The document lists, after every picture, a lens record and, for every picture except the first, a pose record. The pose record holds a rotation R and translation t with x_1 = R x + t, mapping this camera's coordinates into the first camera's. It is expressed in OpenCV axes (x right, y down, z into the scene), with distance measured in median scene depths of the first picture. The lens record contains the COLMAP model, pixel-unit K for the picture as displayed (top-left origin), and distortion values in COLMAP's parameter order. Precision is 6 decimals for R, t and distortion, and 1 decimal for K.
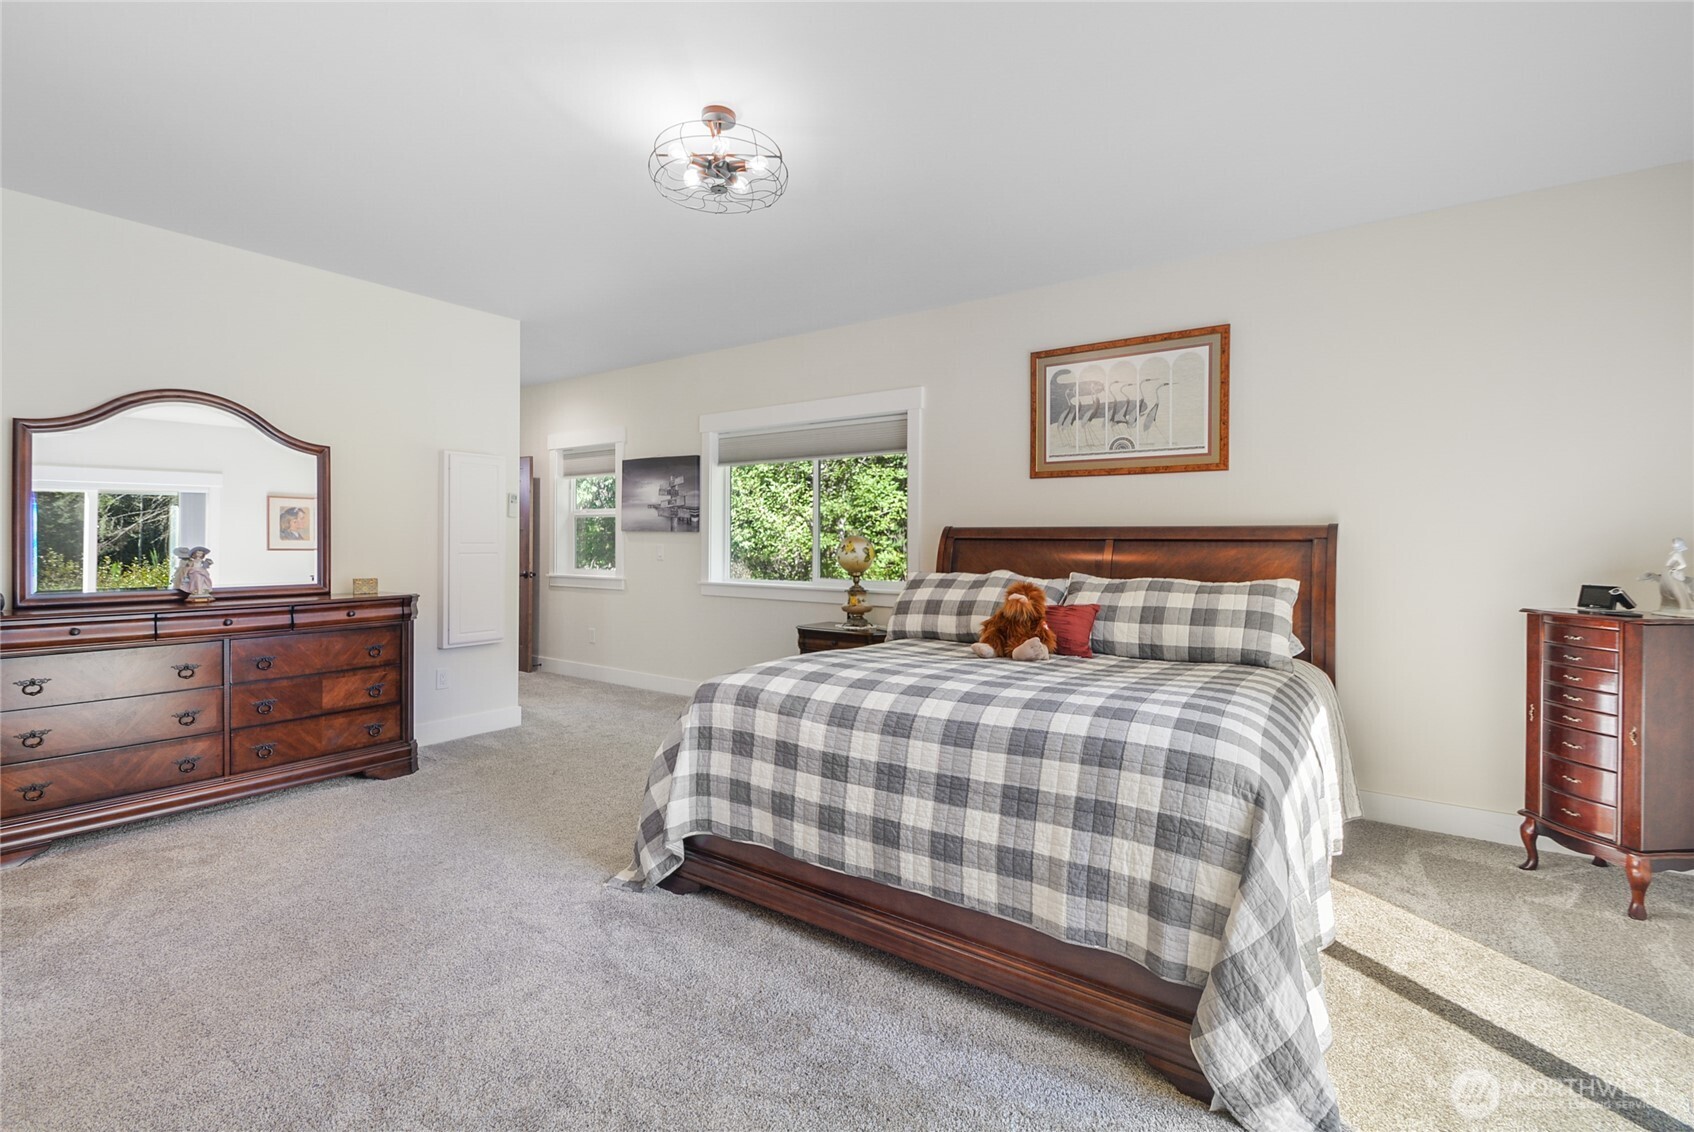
lens RADIAL K [[759.2, 0, 844.1], [0, 759.2, 542.7], [0, 0, 1]] dist [0.026911, -0.012637]
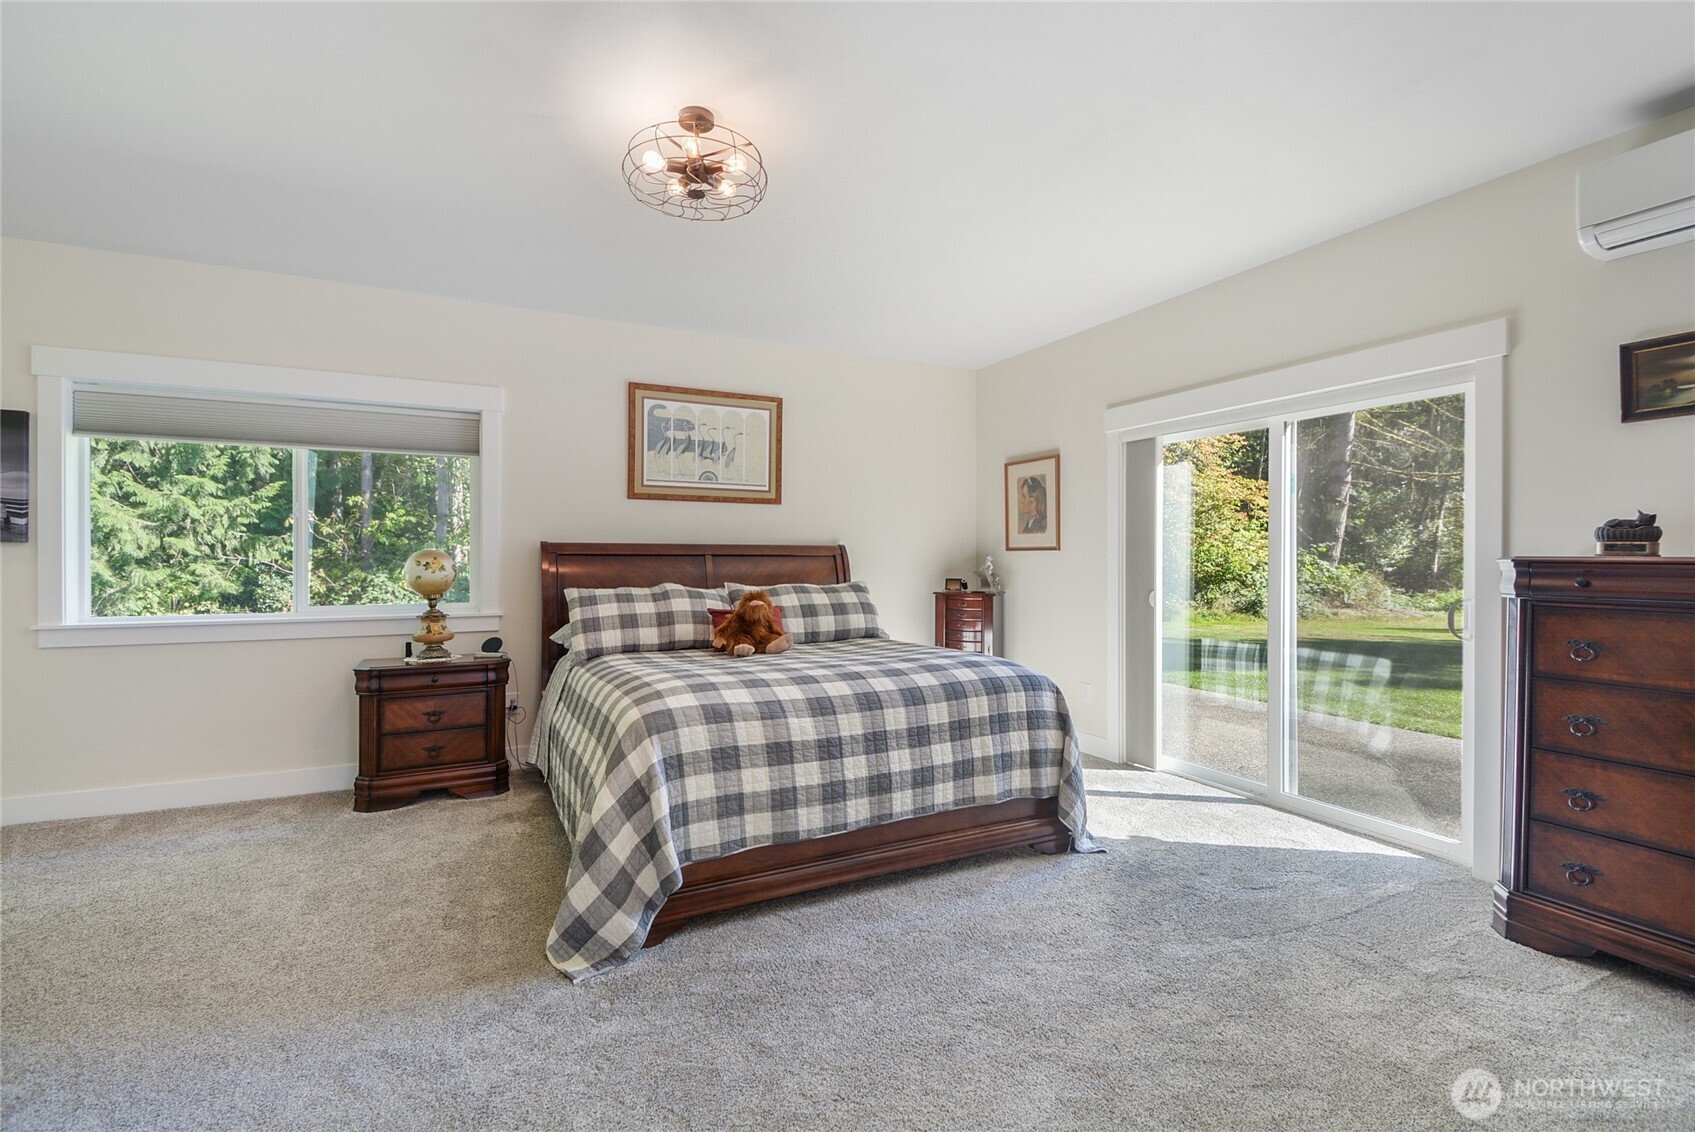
lens RADIAL K [[759.7, 0, 844.6], [0, 759.7, 542.7], [0, 0, 1]] dist [0.026911, -0.012637]
pose [[0.473833, 0.010235, 0.880556, -0.670387], [0.001600, 0.999921, -0.012483, -0.008613], [-0.880614, 0.007324, 0.473779, 0.261326]]
